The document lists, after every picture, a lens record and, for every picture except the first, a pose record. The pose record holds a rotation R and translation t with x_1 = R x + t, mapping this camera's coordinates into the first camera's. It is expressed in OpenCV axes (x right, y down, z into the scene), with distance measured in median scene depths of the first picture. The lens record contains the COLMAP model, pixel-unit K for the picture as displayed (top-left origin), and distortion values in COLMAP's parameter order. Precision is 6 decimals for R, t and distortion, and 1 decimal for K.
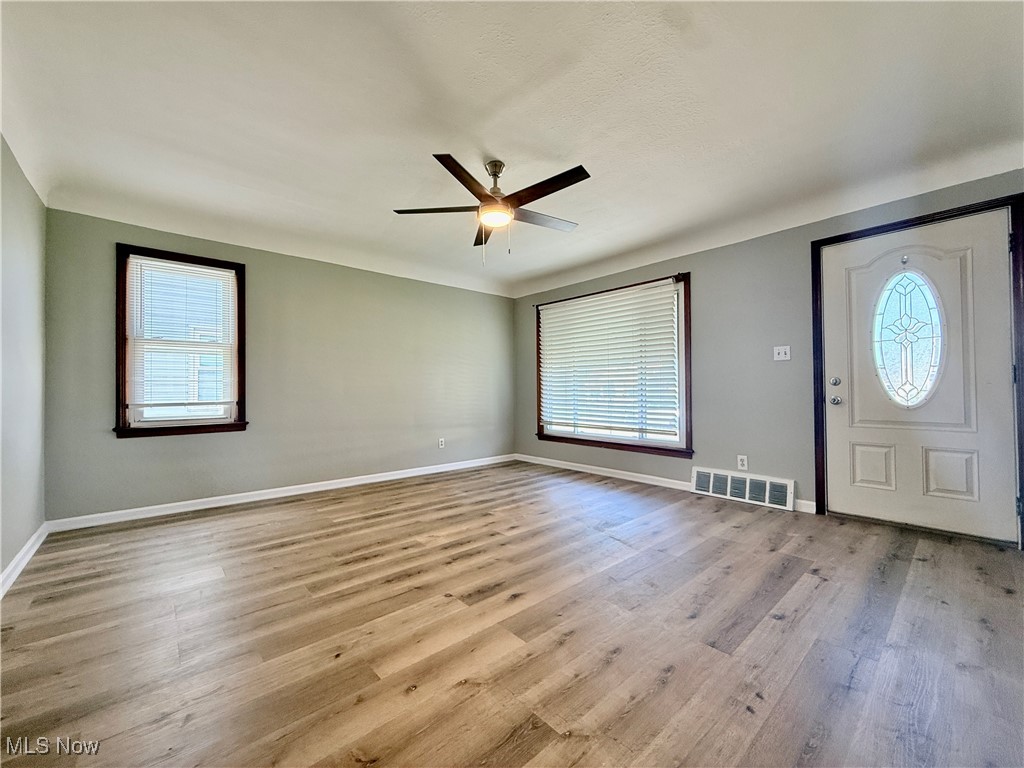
lens RADIAL K [[407.6, 0, 506.9], [0, 407.6, 385.6], [0, 0, 1]] dist [0.001055, -0.000296]
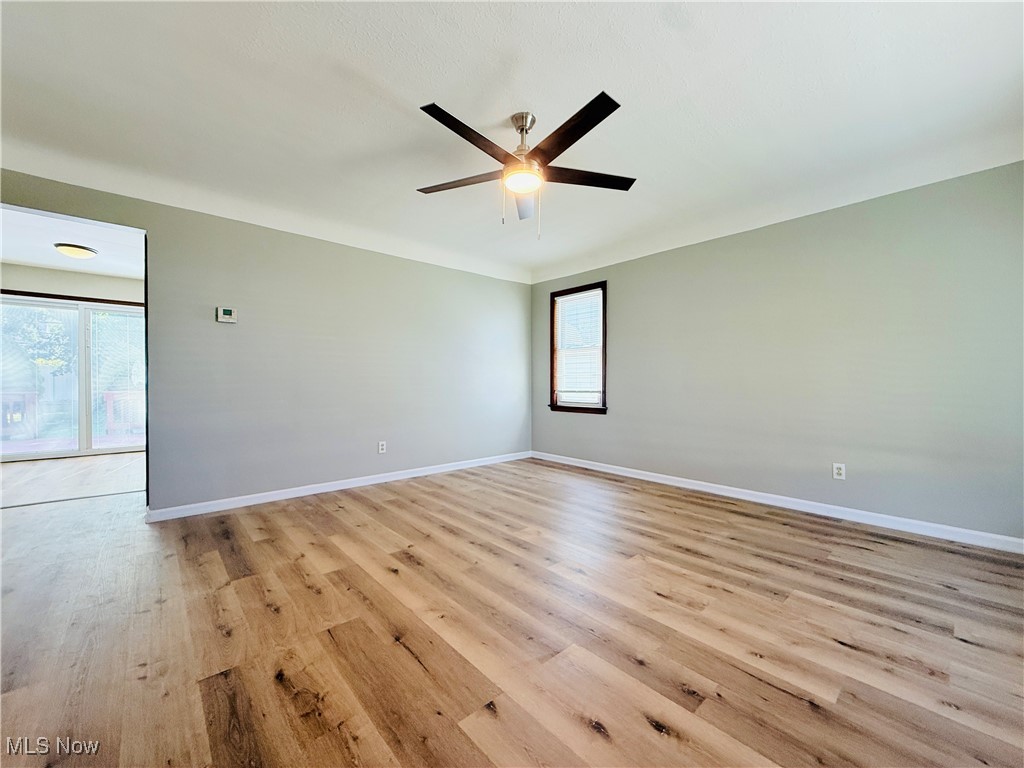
lens RADIAL K [[407.6, 0, 512.8], [0, 407.6, 390.6], [0, 0, 1]] dist [0.001055, -0.000296]
pose [[0.011255, 0.027617, -0.999555, 0.695073], [0.011363, 0.999550, 0.027745, -0.001236], [0.999872, -0.011670, 0.010936, 0.815659]]
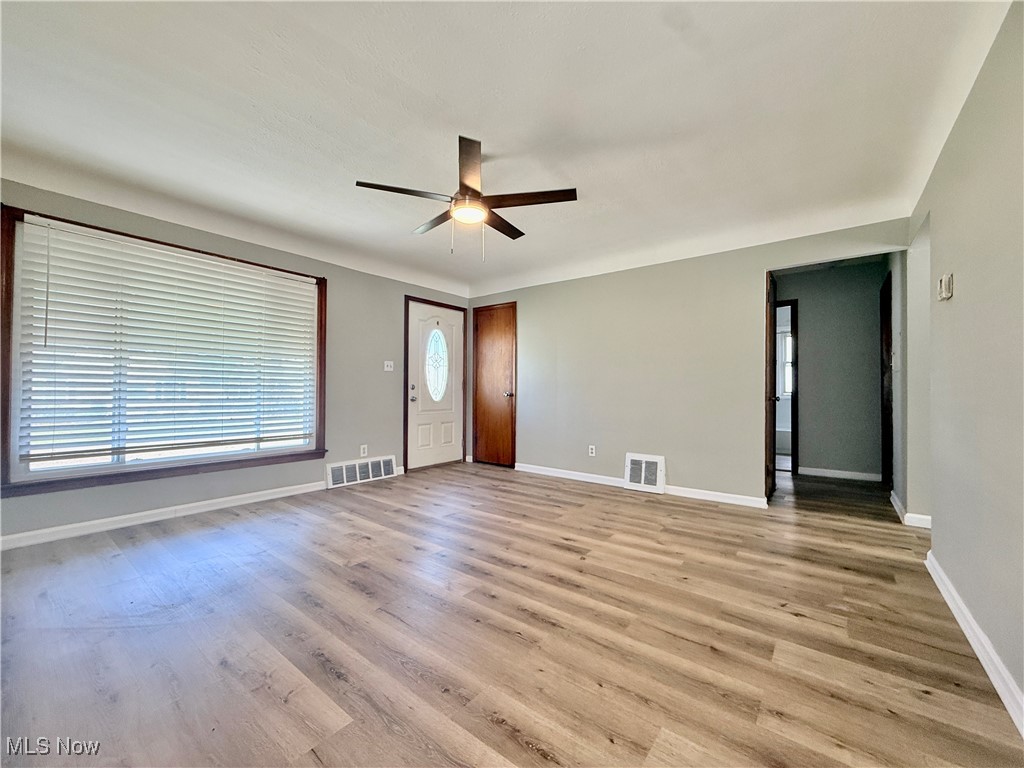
lens RADIAL K [[407.6, 0, 511.6], [0, 407.6, 384.3], [0, 0, 1]] dist [0.001055, -0.000296]
pose [[-0.184604, 0.019669, 0.982616, -0.833247], [-0.016321, 0.999600, -0.023076, 0.009189], [-0.982677, -0.020298, -0.184209, 0.905819]]
